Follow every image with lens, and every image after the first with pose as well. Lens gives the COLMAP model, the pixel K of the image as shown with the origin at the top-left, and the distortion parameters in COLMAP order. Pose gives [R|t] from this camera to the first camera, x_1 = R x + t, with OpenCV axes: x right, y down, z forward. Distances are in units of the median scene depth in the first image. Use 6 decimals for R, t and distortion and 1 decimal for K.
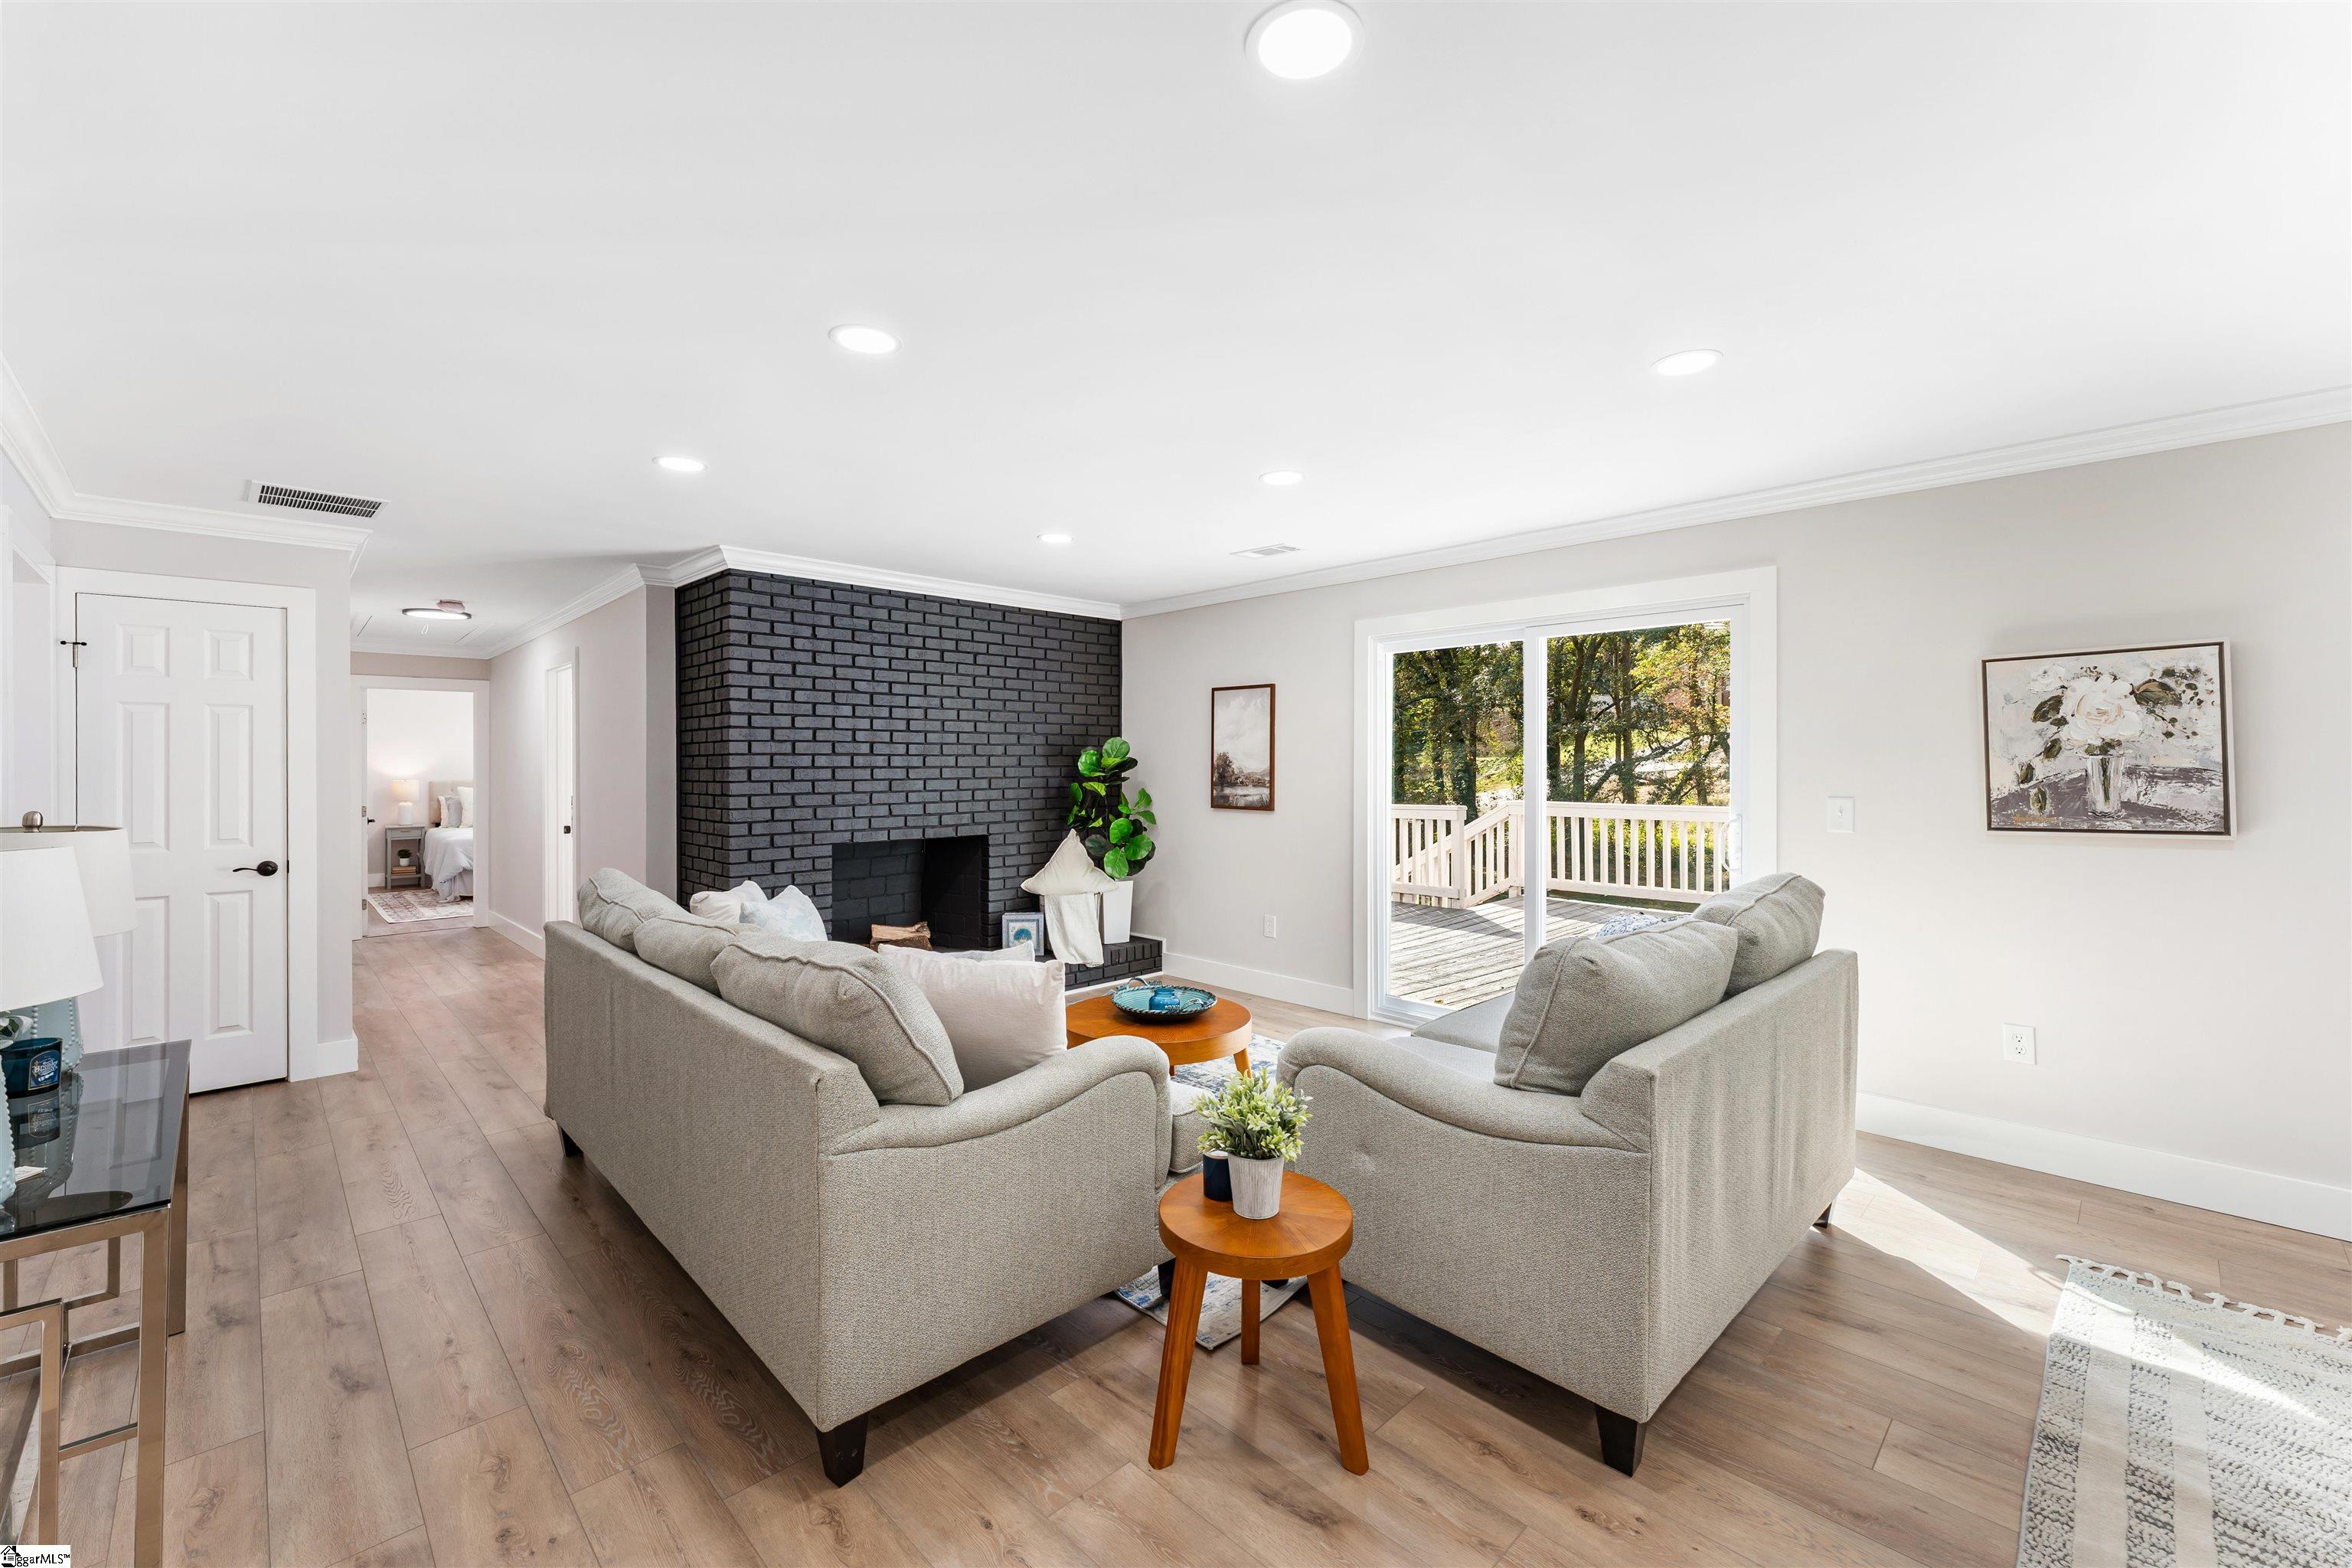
lens RADIAL K [[953.6, 0, 1167.2], [0, 953.6, 769.3], [0, 0, 1]] dist [0.002453, -0.000062]
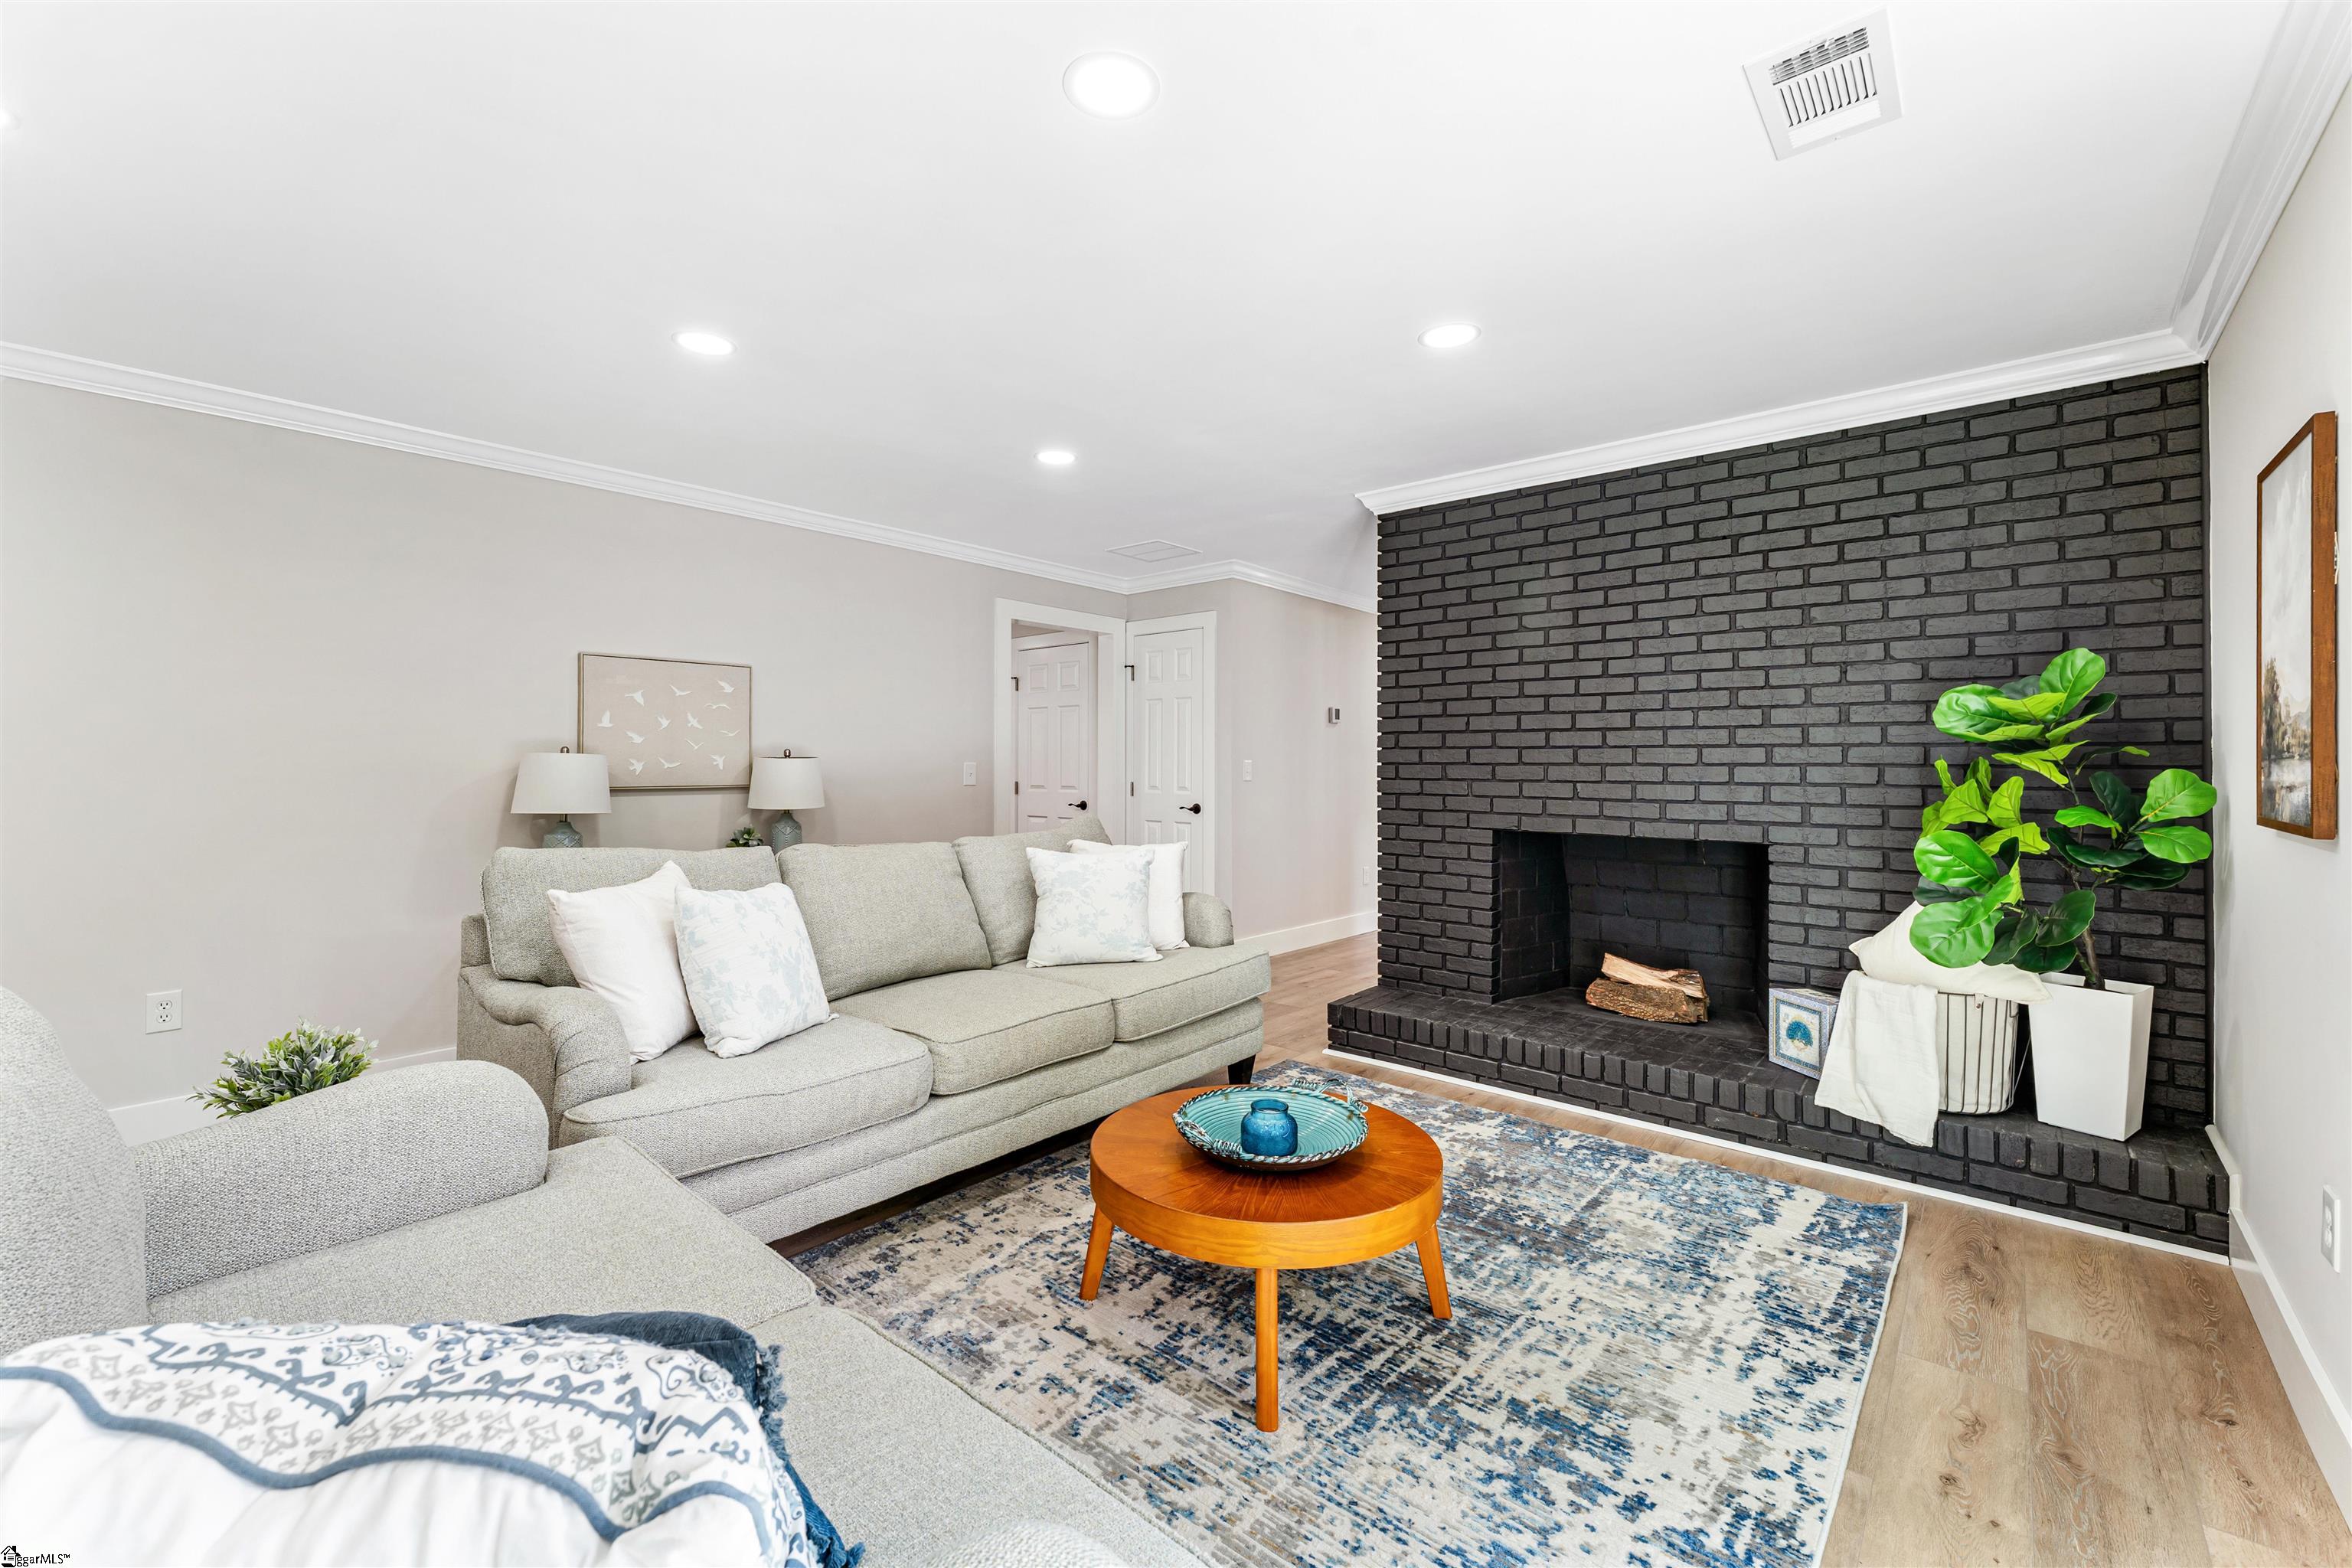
lens RADIAL K [[965.5, 0, 1171.0], [0, 965.5, 735.0], [0, 0, 1]] dist [0.000983, -0.000057]
pose [[0.080186, -0.025042, -0.996465, 0.412200], [-0.008887, 0.999627, -0.025837, 0.023922], [0.996740, 0.010927, 0.079934, 0.669657]]
